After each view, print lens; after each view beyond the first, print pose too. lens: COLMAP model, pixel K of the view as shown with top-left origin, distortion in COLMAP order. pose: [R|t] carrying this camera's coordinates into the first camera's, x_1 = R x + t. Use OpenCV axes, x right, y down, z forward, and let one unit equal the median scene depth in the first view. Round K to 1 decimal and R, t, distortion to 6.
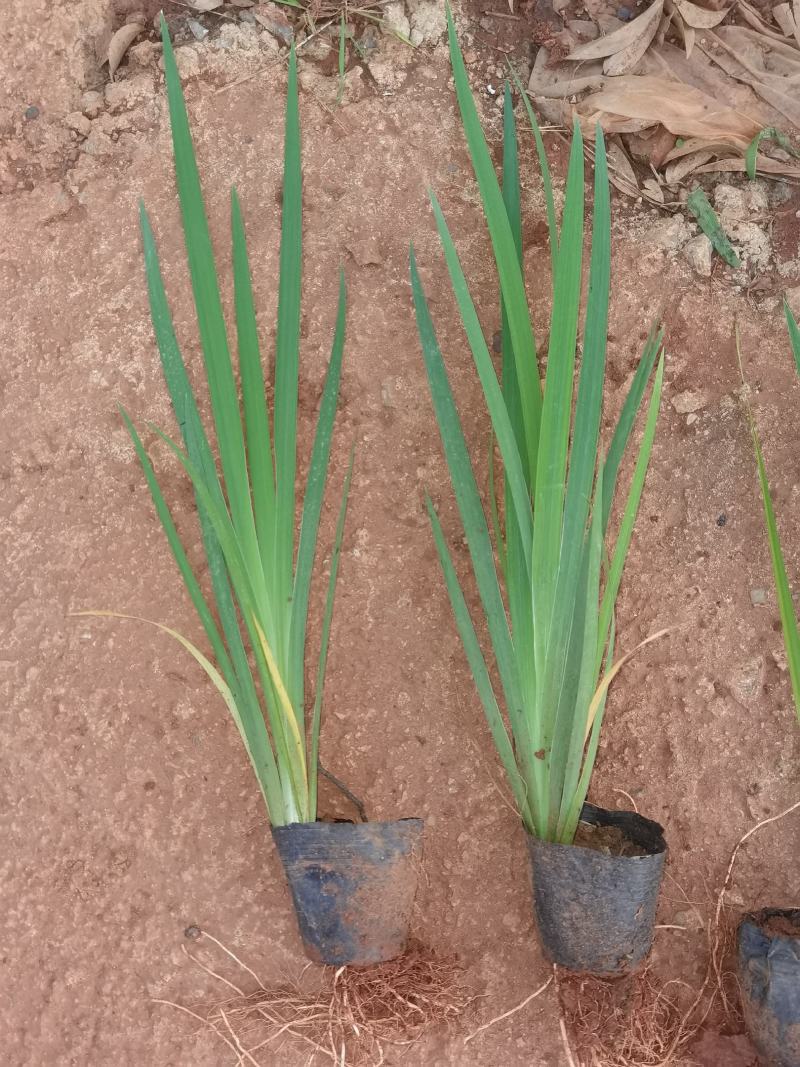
lens RADIAL K [[858.3, 0, 396.0], [0, 858.3, 527.2], [0, 0, 1]] dist [0.023144, -0.019649]
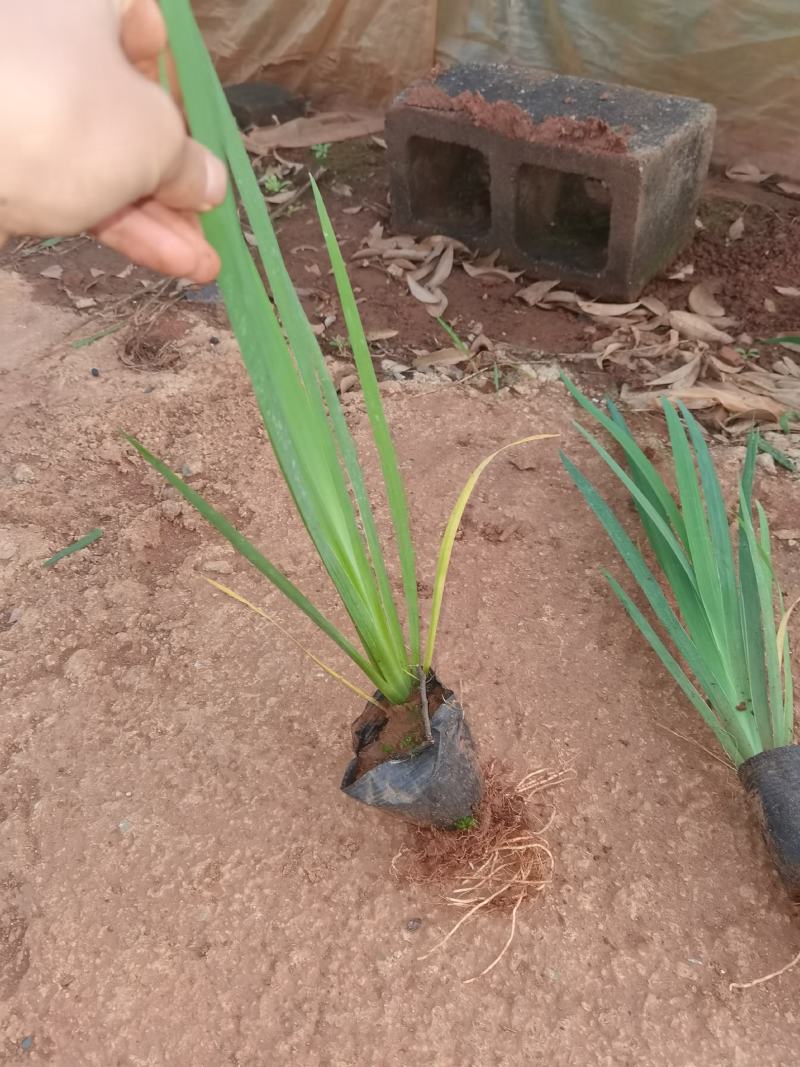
lens RADIAL K [[858.3, 0, 398.5], [0, 858.3, 544.3], [0, 0, 1]] dist [0.023144, -0.019649]
pose [[0.999842, 0.004737, -0.017142, -0.233360], [-0.014303, 0.787040, -0.616736, 0.702512], [0.010571, 0.616883, 0.786984, -0.026956]]
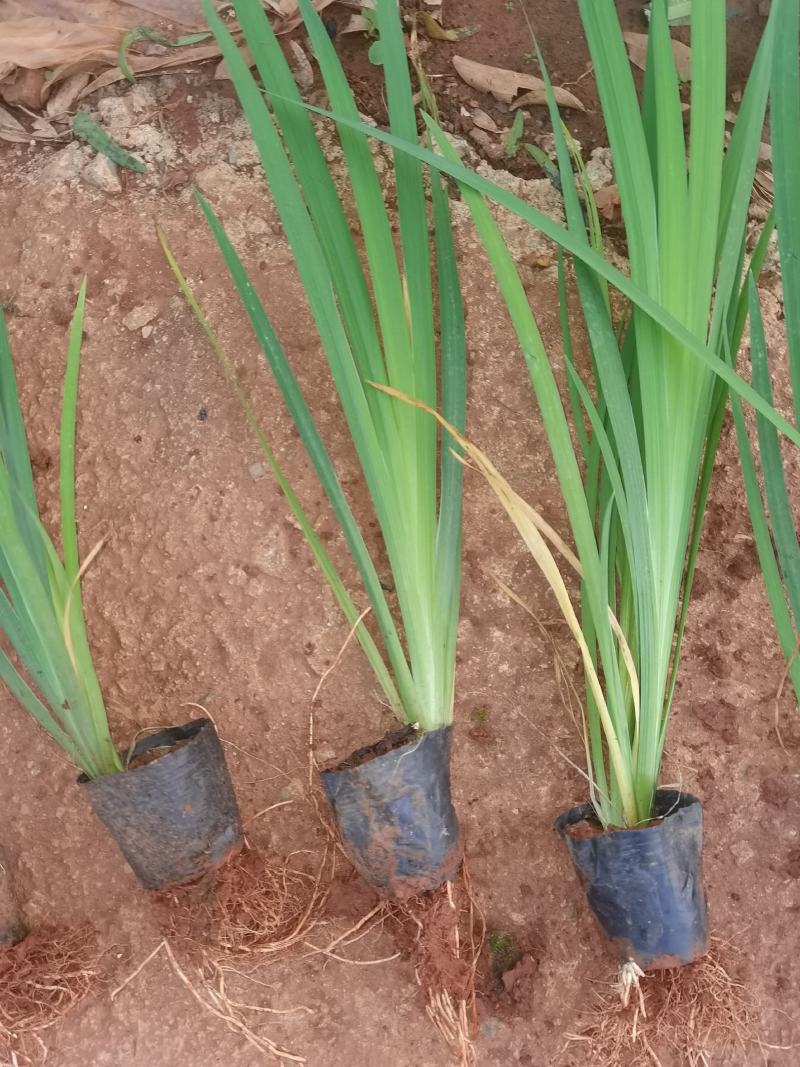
lens RADIAL K [[858.3, 0, 404.3], [0, 858.3, 533.2], [0, 0, 1]] dist [0.023144, -0.019649]
pose [[0.917380, -0.390334, 0.077803, 0.459211], [0.388687, 0.920669, 0.035919, 0.173363], [-0.085651, -0.002710, 0.996321, -0.018208]]
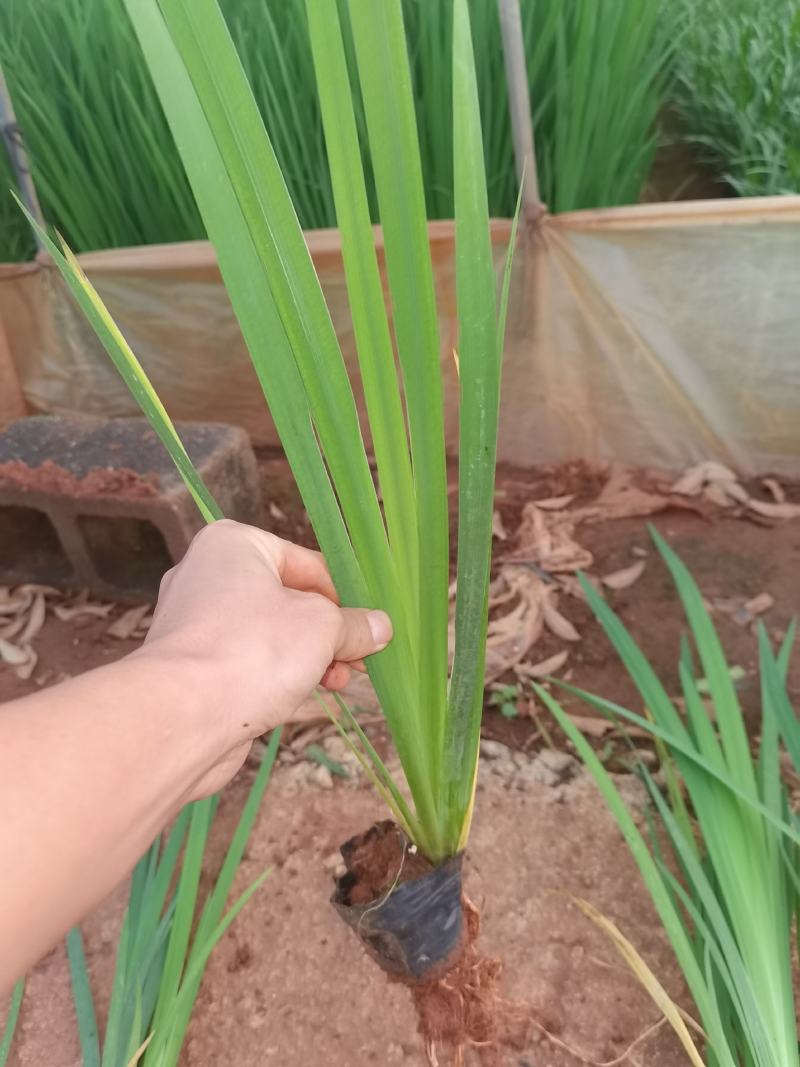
lens RADIAL K [[875.2, 0, 402.1], [0, 875.2, 534.9], [0, 0, 1]] dist [0.003645, -0.006536]
pose [[0.943438, -0.240324, 0.228404, 0.256565], [0.328588, 0.585904, -0.740774, 0.619689], [0.044203, 0.773926, 0.631732, -0.256020]]
